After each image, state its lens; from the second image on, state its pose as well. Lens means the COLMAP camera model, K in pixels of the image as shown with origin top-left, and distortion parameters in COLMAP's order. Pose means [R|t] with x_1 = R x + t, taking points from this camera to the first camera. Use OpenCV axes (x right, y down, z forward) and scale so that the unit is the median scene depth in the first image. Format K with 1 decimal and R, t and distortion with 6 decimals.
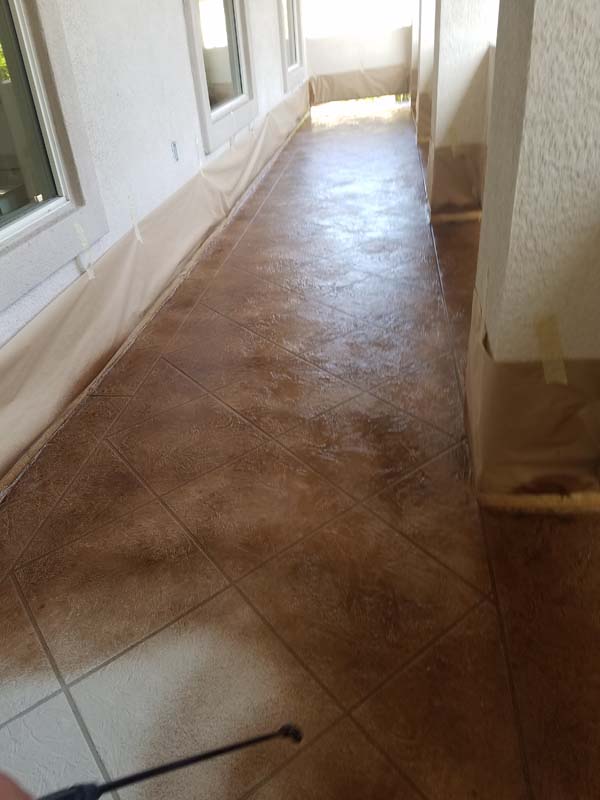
lens RADIAL K [[639.4, 0, 258.4], [0, 639.4, 412.0], [0, 0, 1]] dist [0.084216, -0.137383]
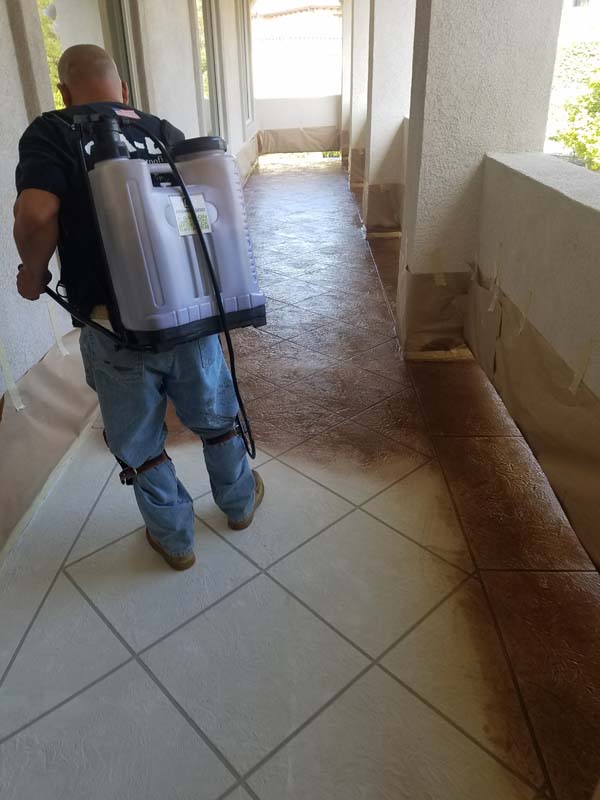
lens RADIAL K [[639.4, 0, 296.4], [0, 639.4, 405.0], [0, 0, 1]] dist [0.084216, -0.137383]
pose [[0.986057, -0.002719, 0.166384, -0.091727], [0.015464, 0.997037, -0.075355, 0.133799], [-0.165686, 0.076877, 0.983177, -0.248886]]
